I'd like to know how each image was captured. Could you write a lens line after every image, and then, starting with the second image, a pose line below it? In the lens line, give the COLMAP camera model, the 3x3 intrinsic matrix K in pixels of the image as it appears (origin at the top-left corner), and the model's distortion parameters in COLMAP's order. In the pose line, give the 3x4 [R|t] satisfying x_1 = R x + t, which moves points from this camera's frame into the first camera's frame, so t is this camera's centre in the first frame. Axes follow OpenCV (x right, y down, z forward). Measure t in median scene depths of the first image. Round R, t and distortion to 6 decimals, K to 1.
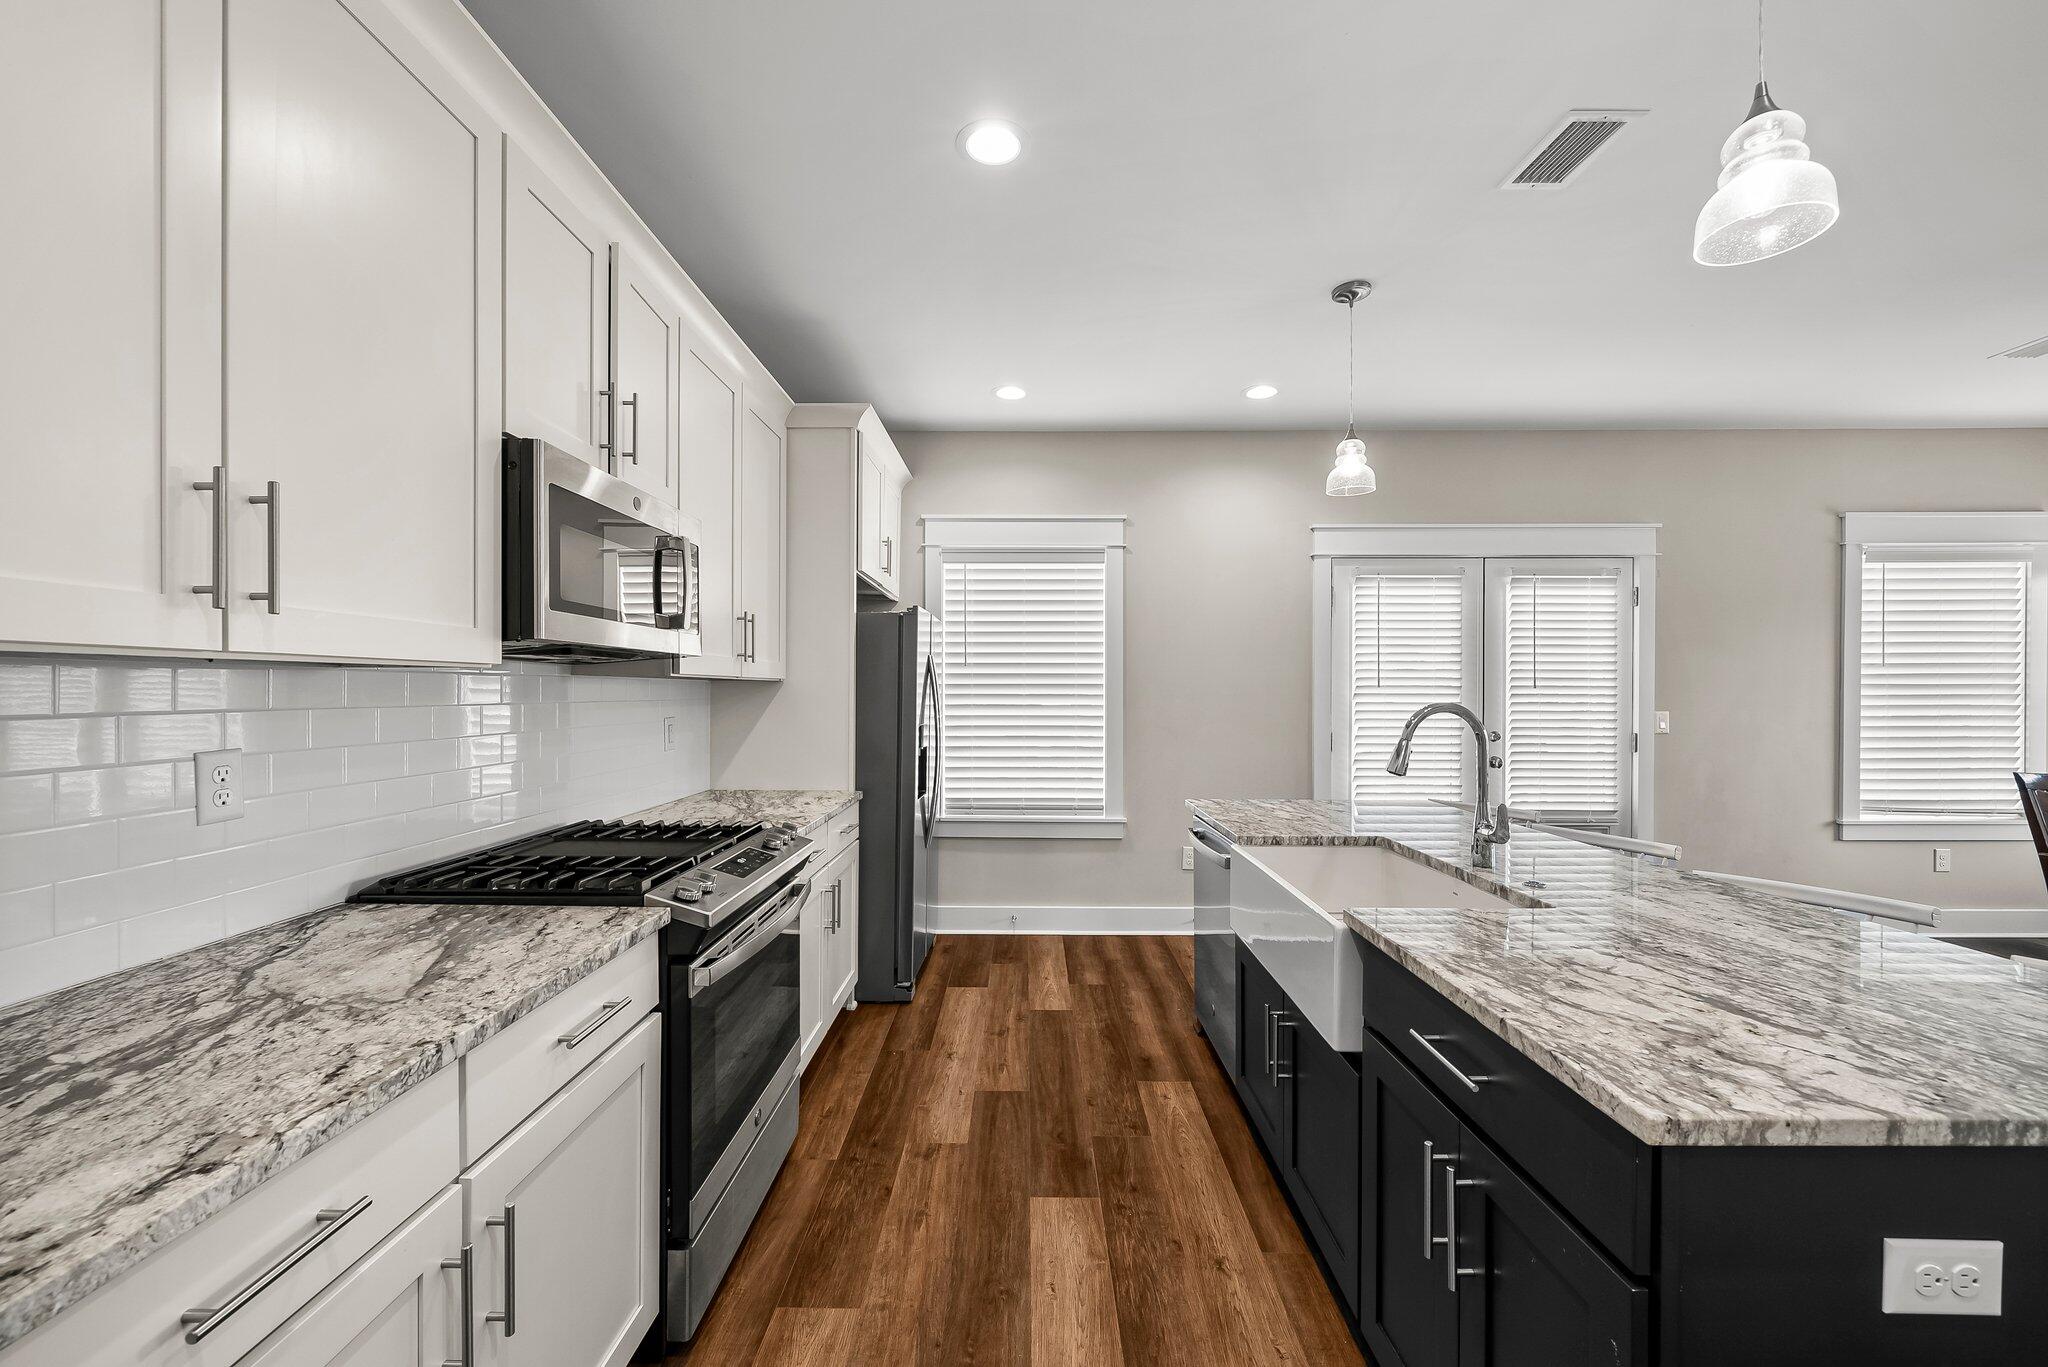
lens RADIAL K [[782.5, 0, 1016.6], [0, 782.5, 688.3], [0, 0, 1]] dist [-0.008801, 0.000315]
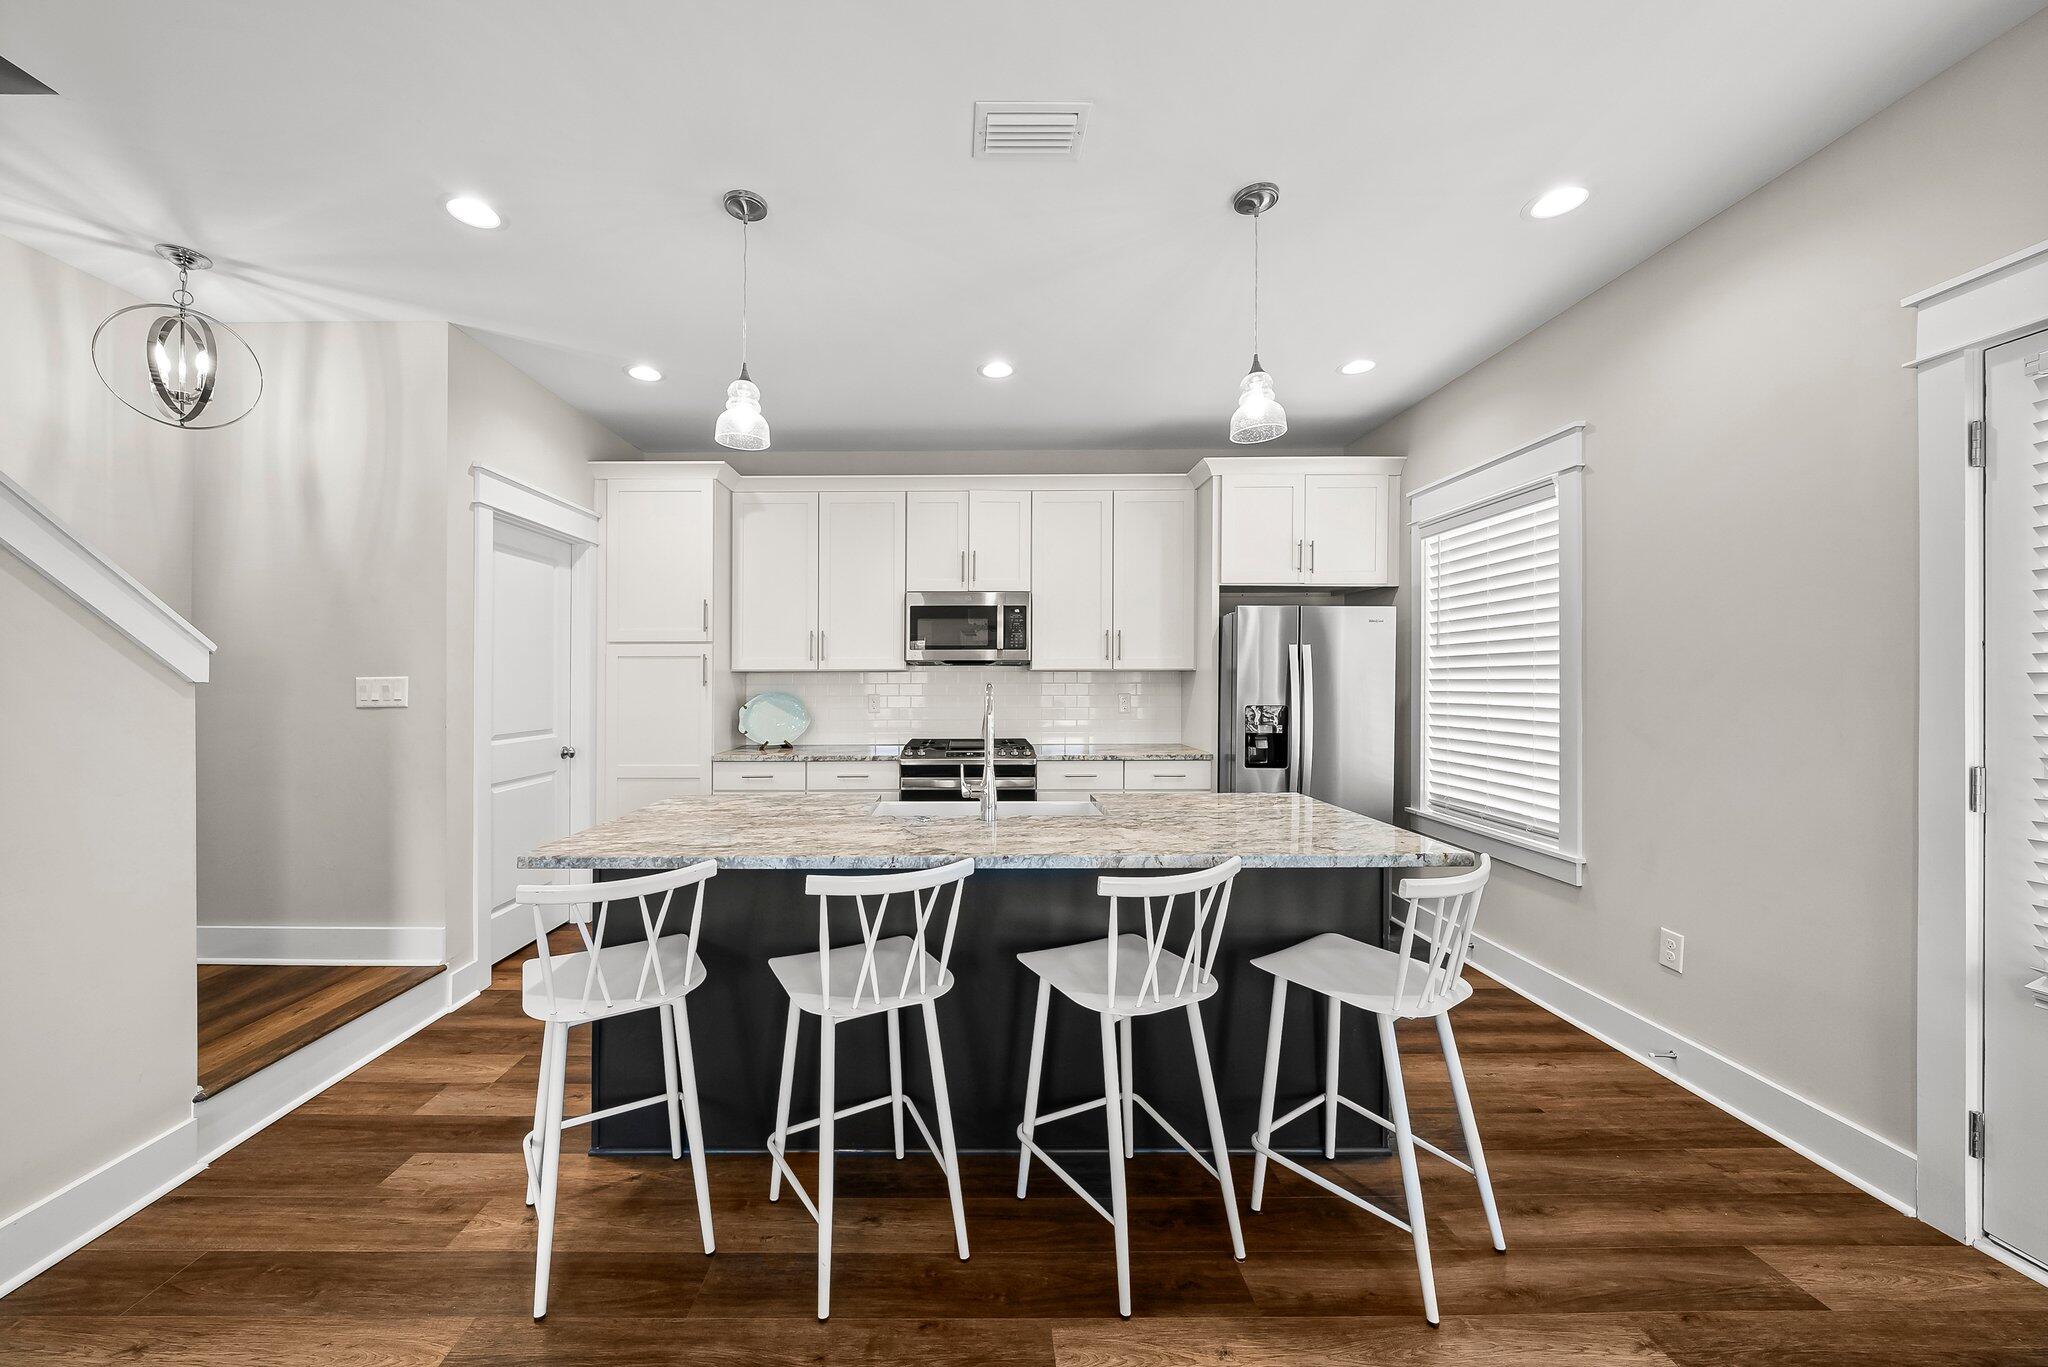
lens RADIAL K [[759.1, 0, 979.0], [0, 759.1, 684.0], [0, 0, 1]] dist [-0.009357, -0.000116]
pose [[0.001887, 0.002359, -0.999995, 0.814647], [0.006348, 0.999977, 0.002371, 0.007609], [0.999978, -0.006352, 0.001872, 0.466067]]
